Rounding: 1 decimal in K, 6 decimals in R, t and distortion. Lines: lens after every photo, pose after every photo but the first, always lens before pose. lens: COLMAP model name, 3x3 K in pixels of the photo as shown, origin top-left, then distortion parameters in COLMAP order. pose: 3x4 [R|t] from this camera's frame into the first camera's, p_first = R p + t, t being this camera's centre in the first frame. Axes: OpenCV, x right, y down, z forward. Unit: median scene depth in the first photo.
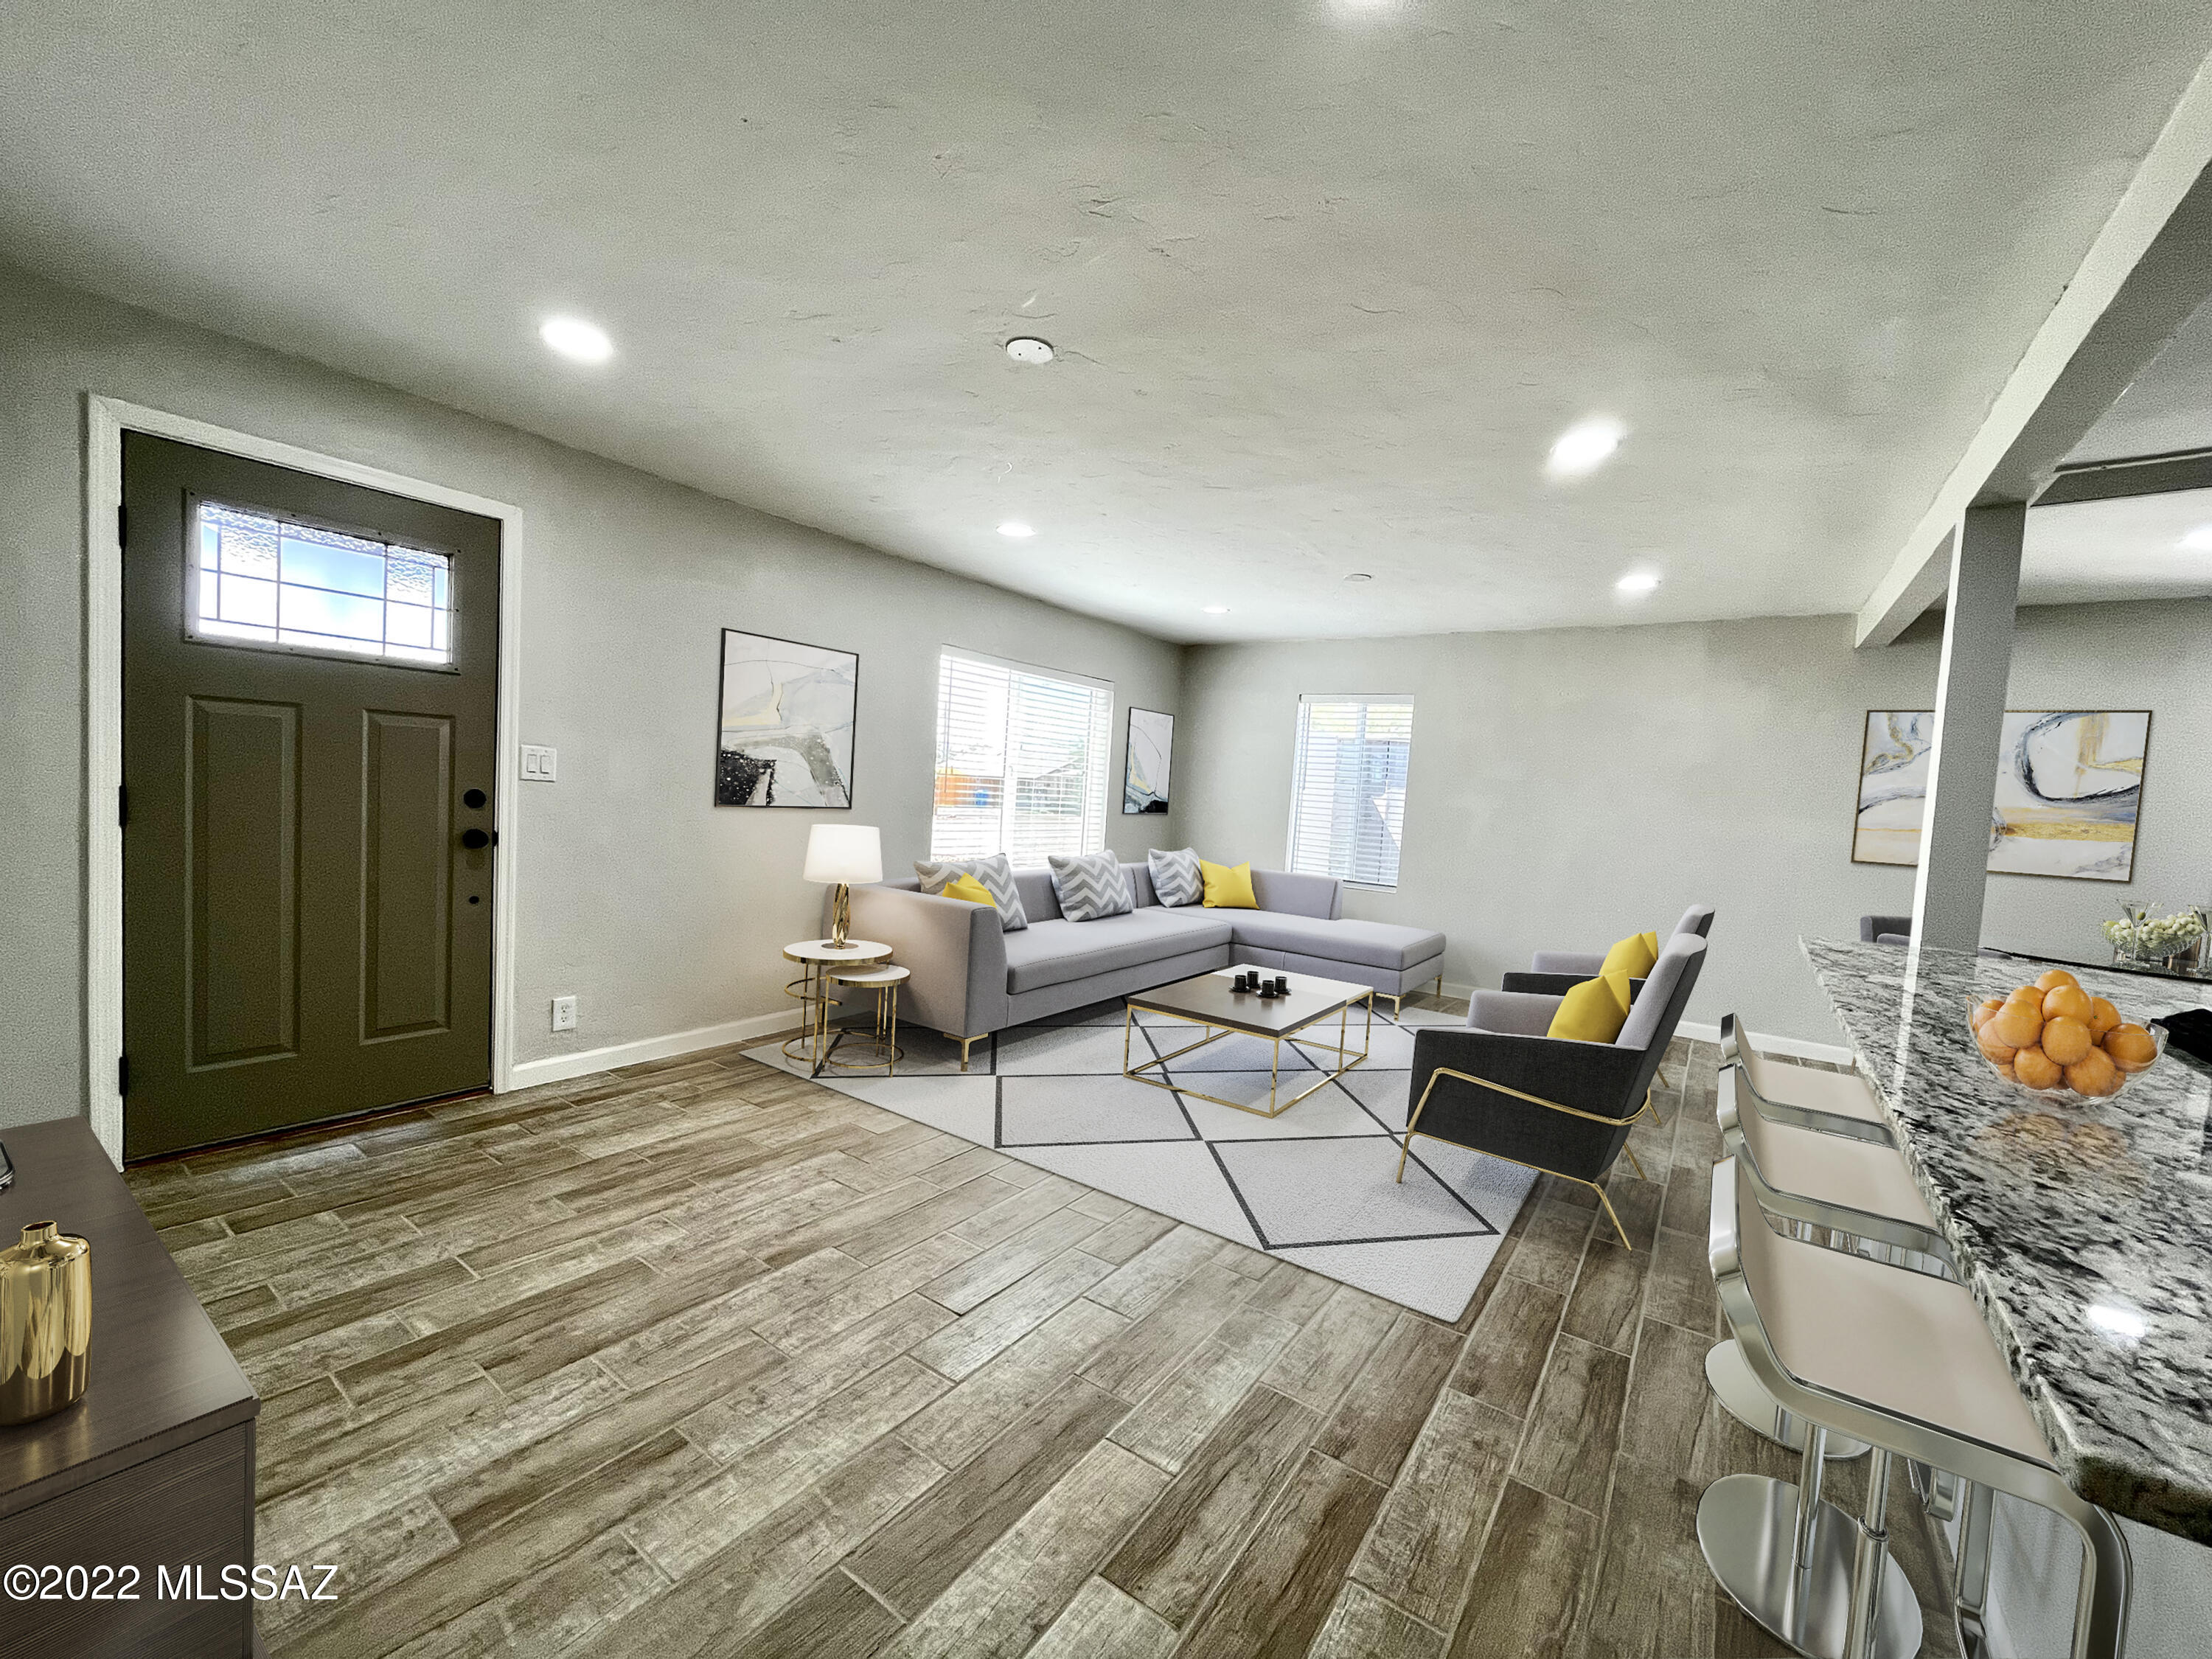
lens RADIAL K [[894.9, 0, 1099.0], [0, 894.9, 833.3], [0, 0, 1]] dist [-0.002635, 0.000134]
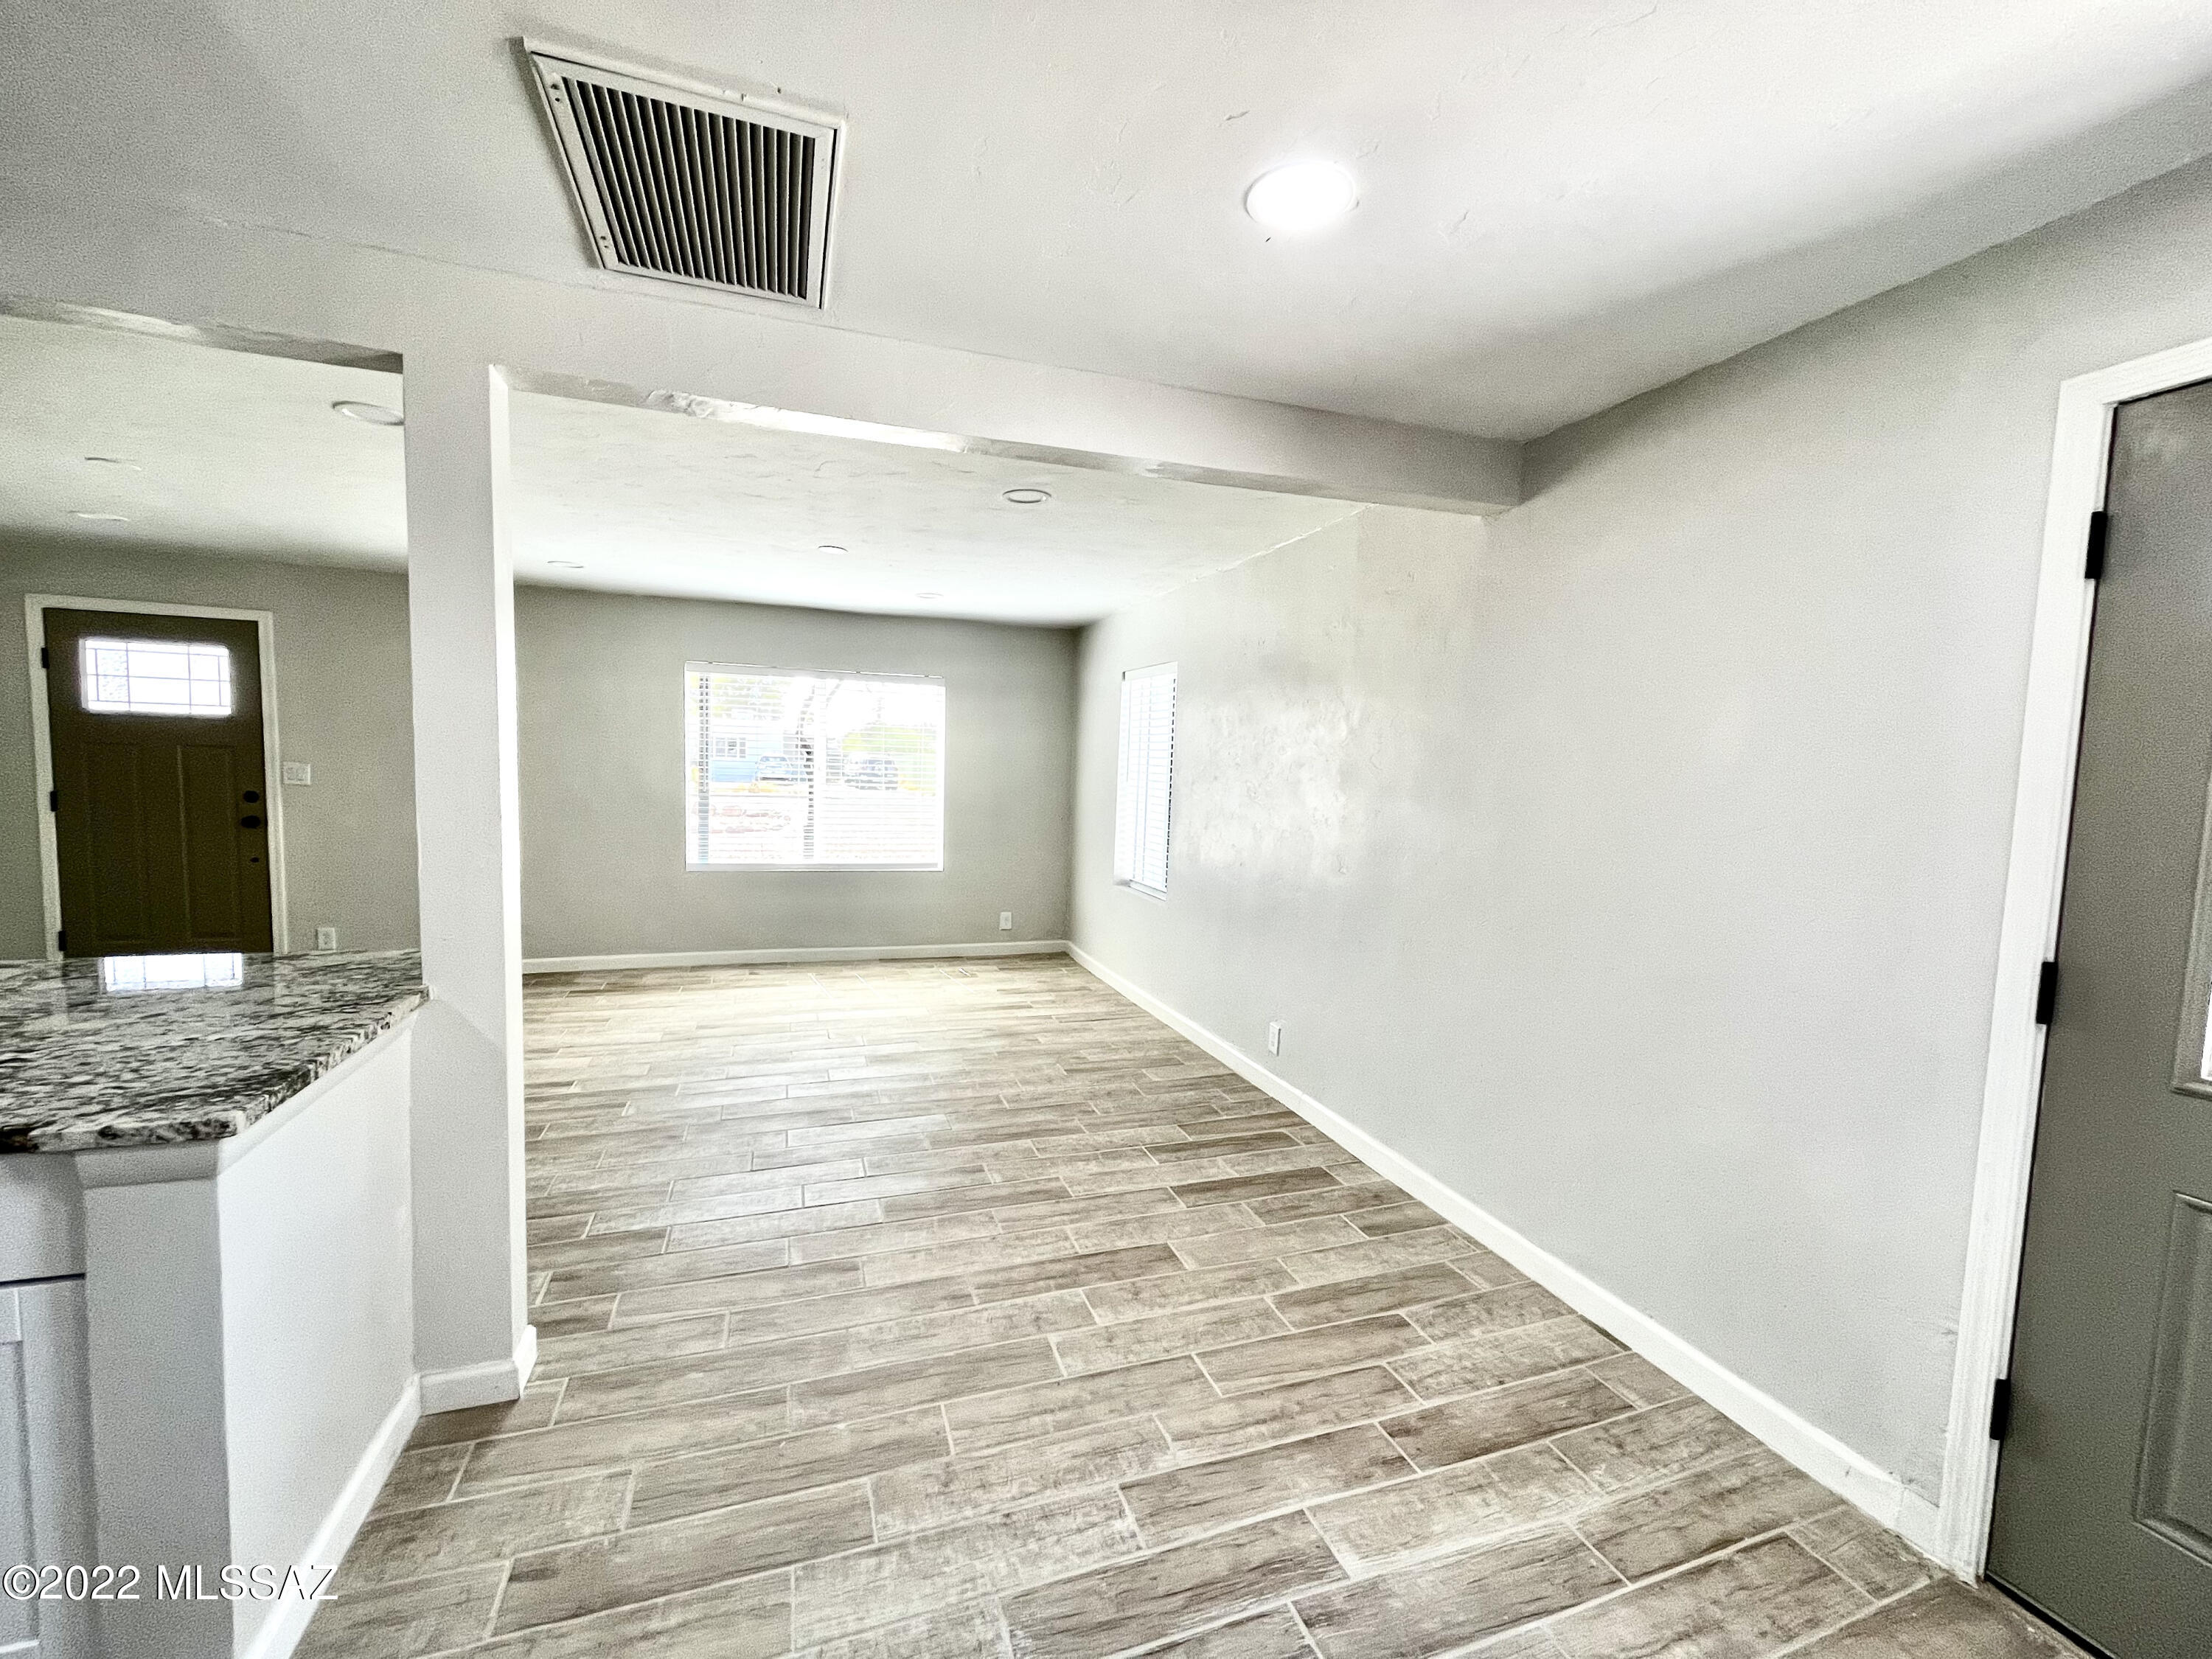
lens RADIAL K [[894.9, 0, 1100.5], [0, 894.9, 836.3], [0, 0, 1]] dist [-0.002635, 0.000134]
pose [[0.817338, 0.018119, -0.575873, 1.465312], [-0.016694, 0.999831, 0.007765, -0.005416], [0.575916, 0.003267, 0.817502, 0.563978]]
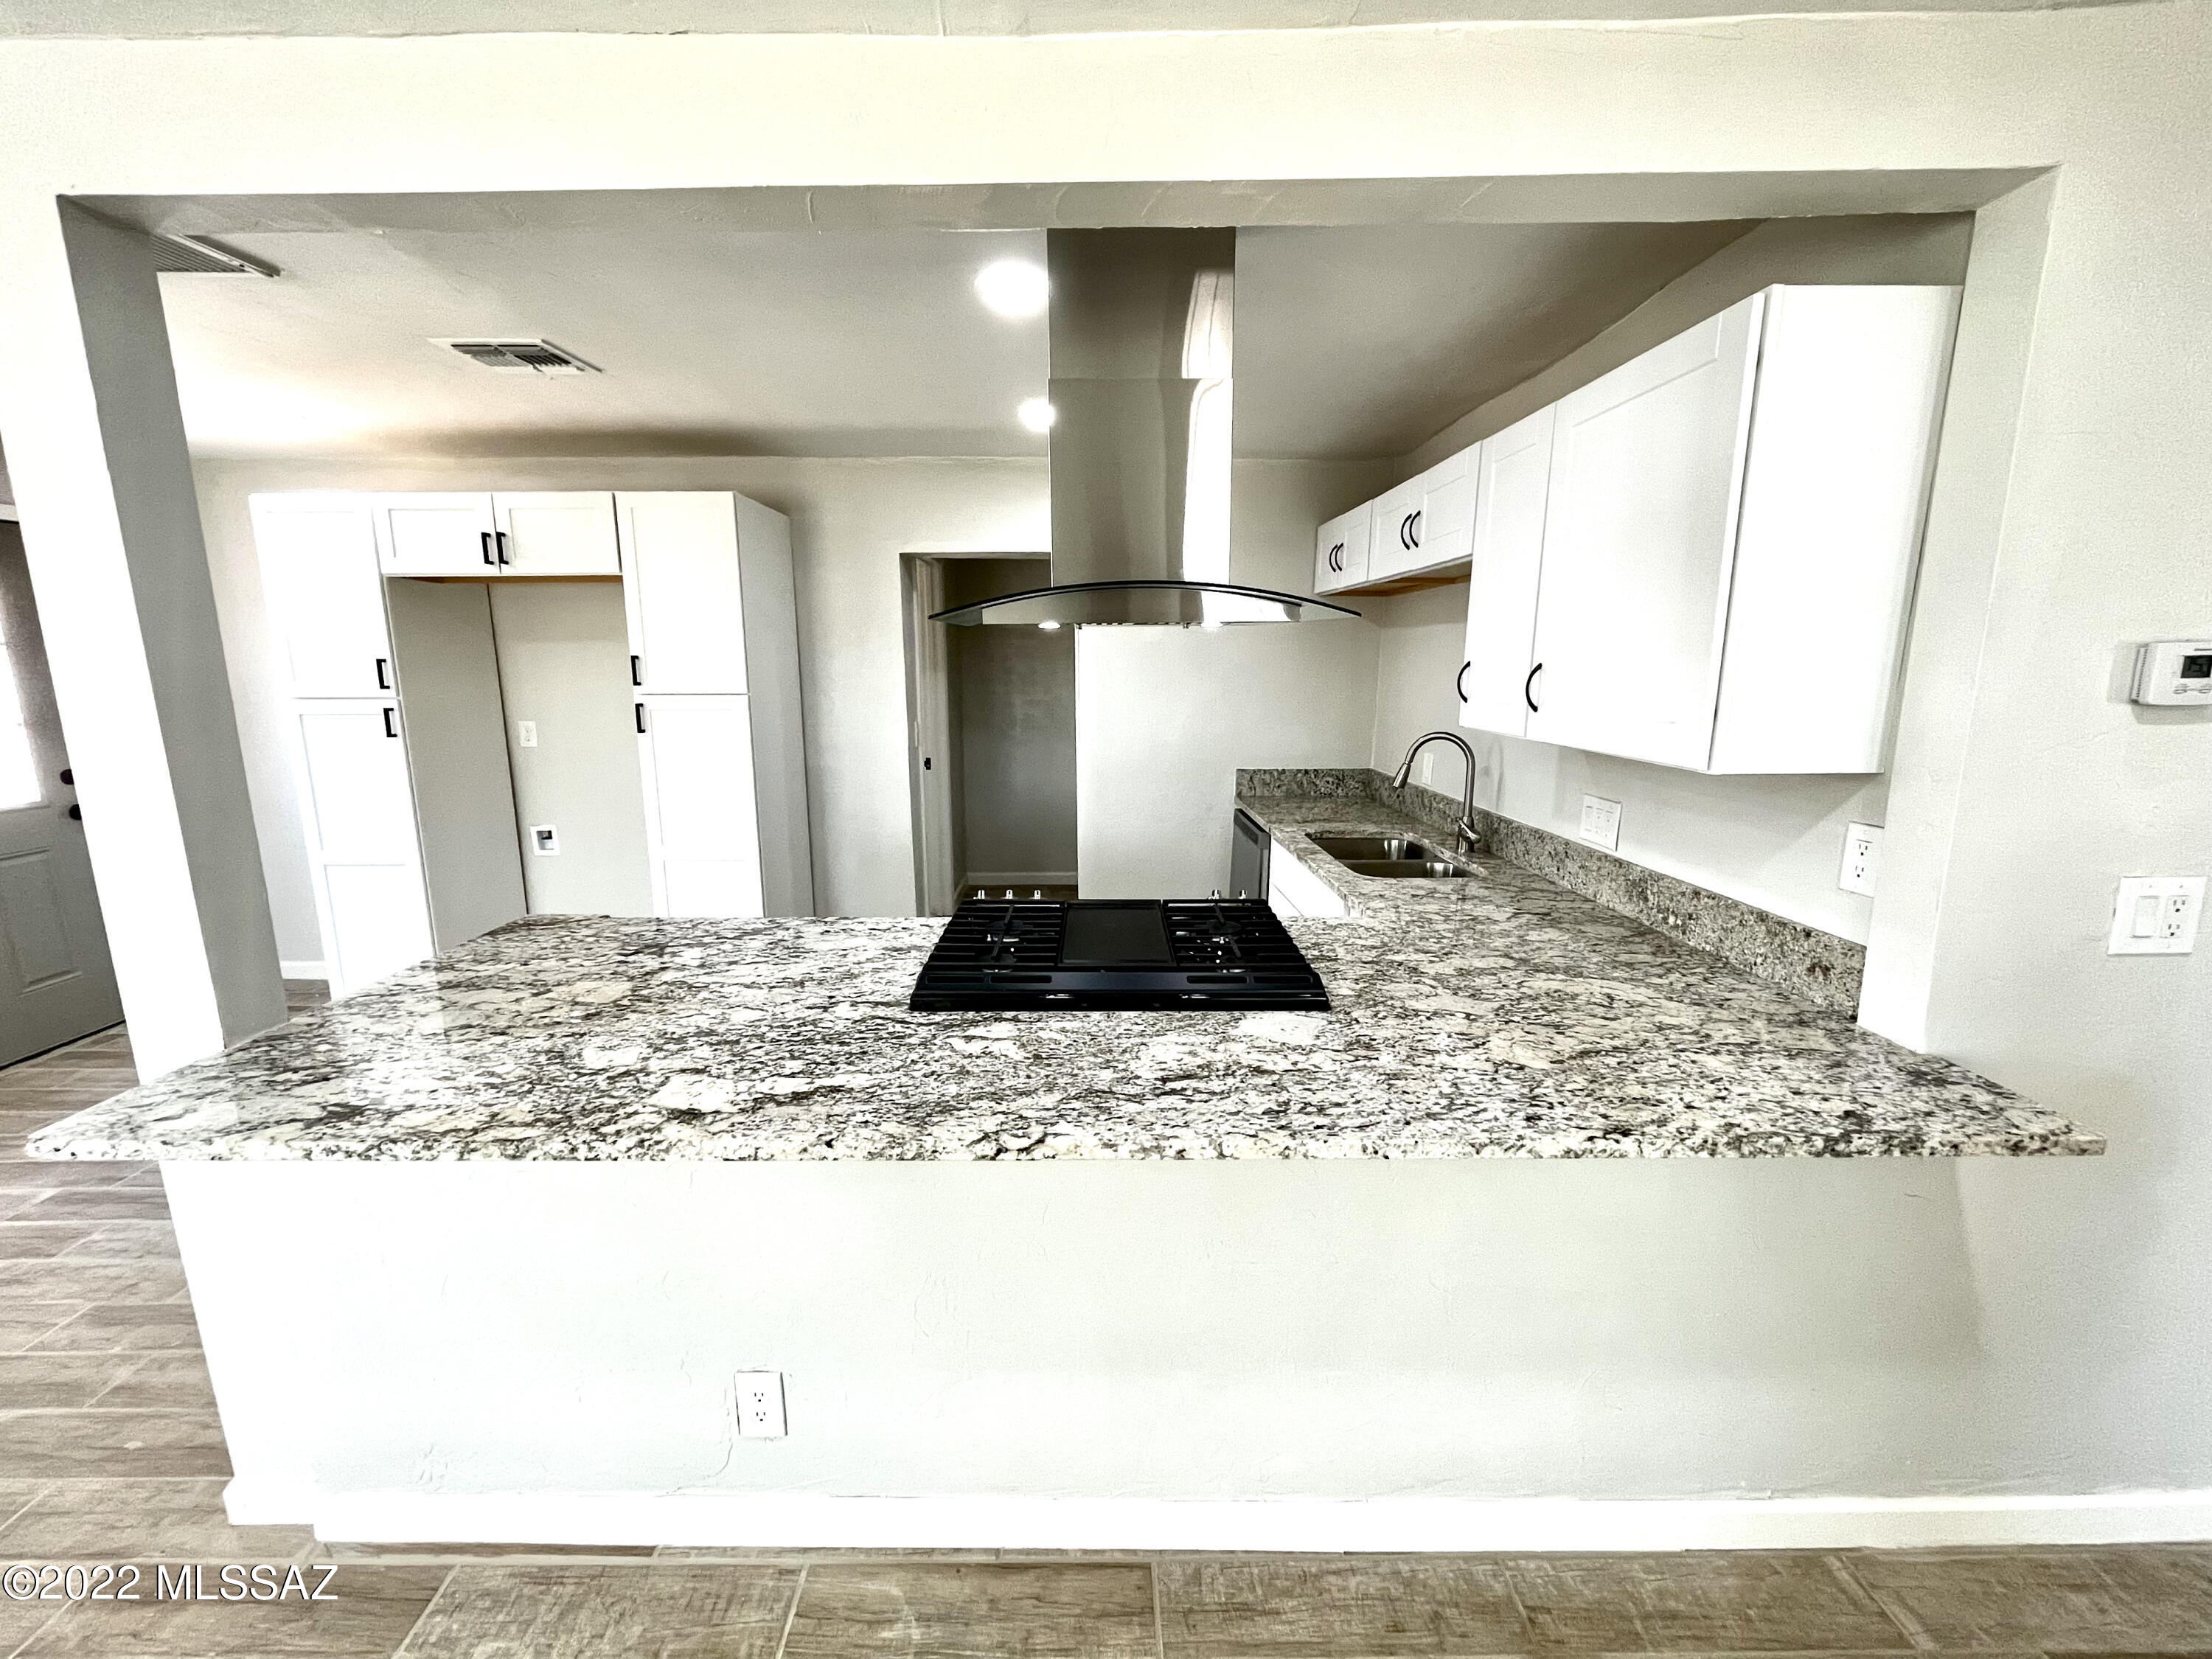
lens RADIAL K [[894.9, 0, 1098.2], [0, 894.9, 833.9], [0, 0, 1]] dist [-0.002635, 0.000134]
pose [[-0.585977, -0.209778, 0.782703, 0.144558], [0.008648, 0.964235, 0.264907, -0.125354], [-0.810282, 0.161998, -0.563205, 0.683572]]
